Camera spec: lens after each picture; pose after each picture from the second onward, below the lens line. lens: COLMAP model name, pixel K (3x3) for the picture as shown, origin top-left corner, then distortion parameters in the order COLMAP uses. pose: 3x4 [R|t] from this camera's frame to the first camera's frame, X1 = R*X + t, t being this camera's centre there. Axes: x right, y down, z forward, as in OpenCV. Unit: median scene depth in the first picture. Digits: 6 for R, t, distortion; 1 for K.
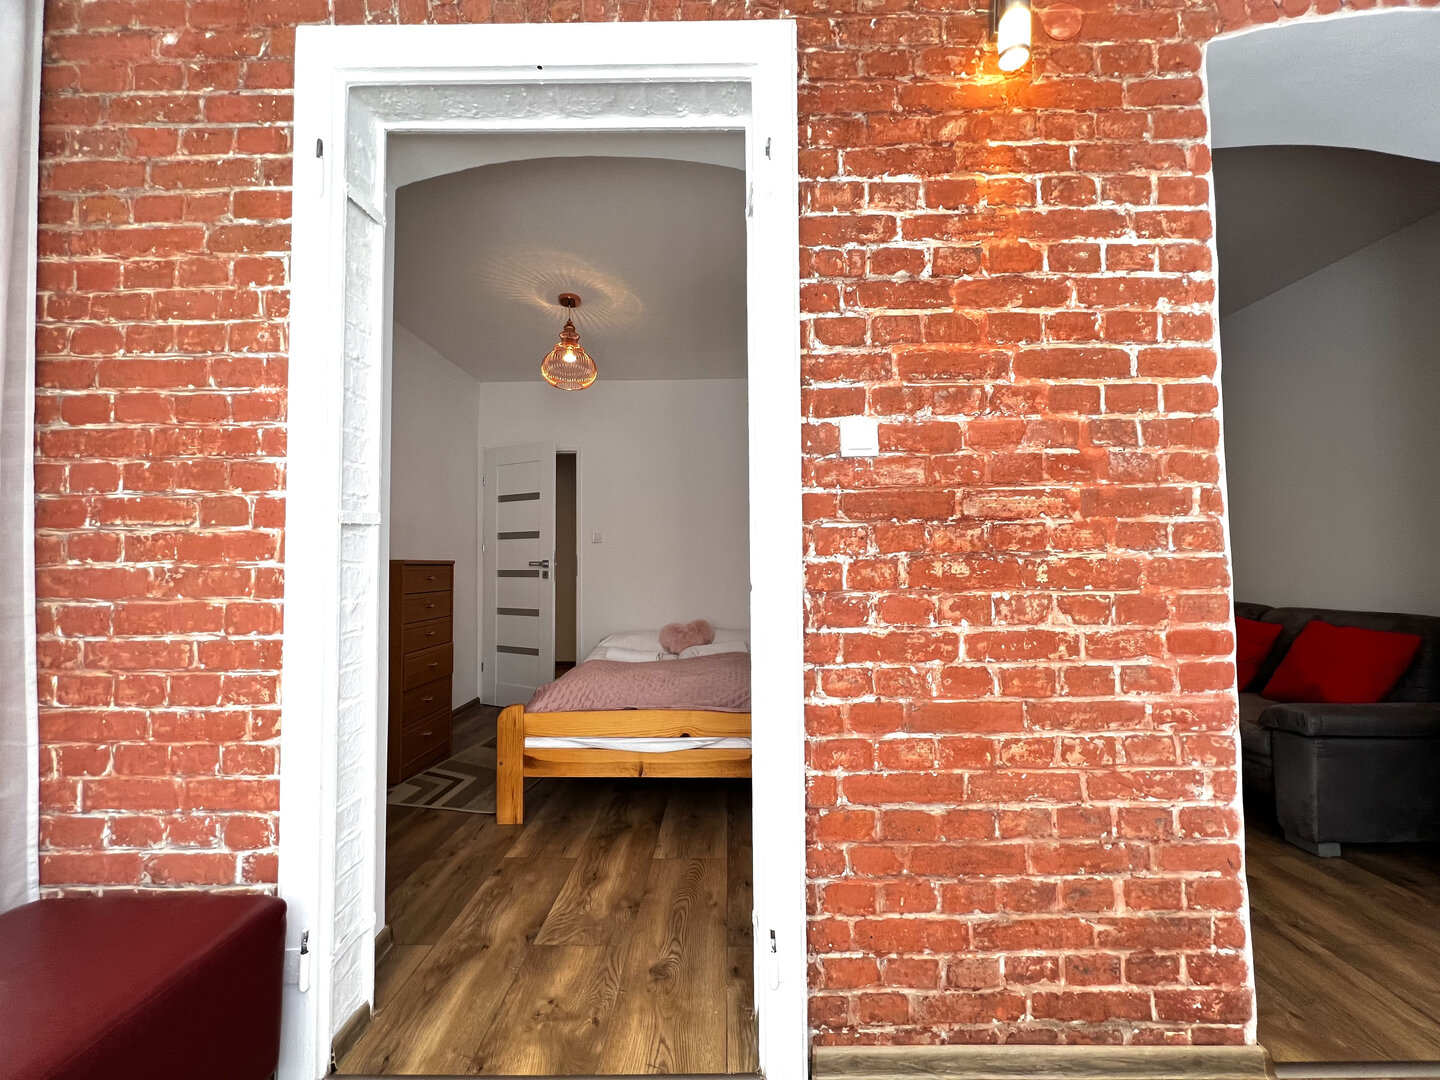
lens RADIAL K [[576.0, 0, 722.1], [0, 576.0, 543.2], [0, 0, 1]] dist [-0.000250, -0.000081]
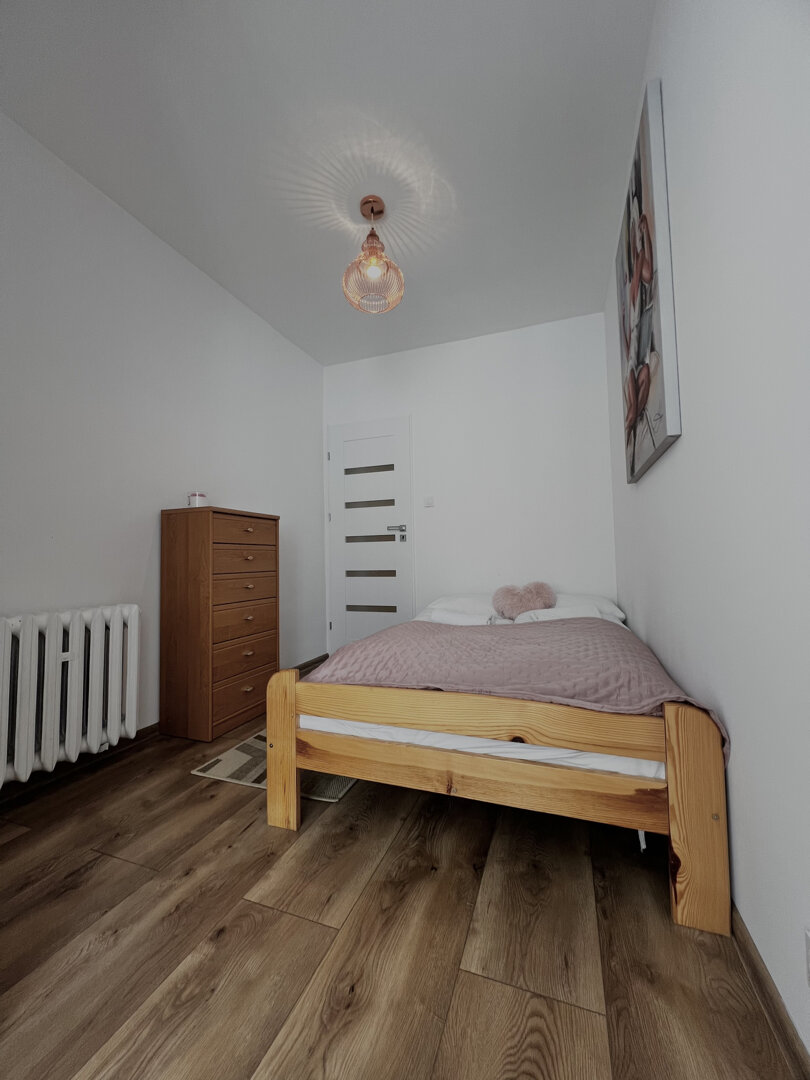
lens RADIAL K [[432.0, 0, 400.2], [0, 432.0, 538.9], [0, 0, 1]] dist [-0.000250, -0.000081]
pose [[0.939812, -0.025946, -0.340706, -0.018067], [0.024385, 0.999663, -0.008866, 0.115057], [0.340821, 0.000024, 0.940128, 0.511653]]
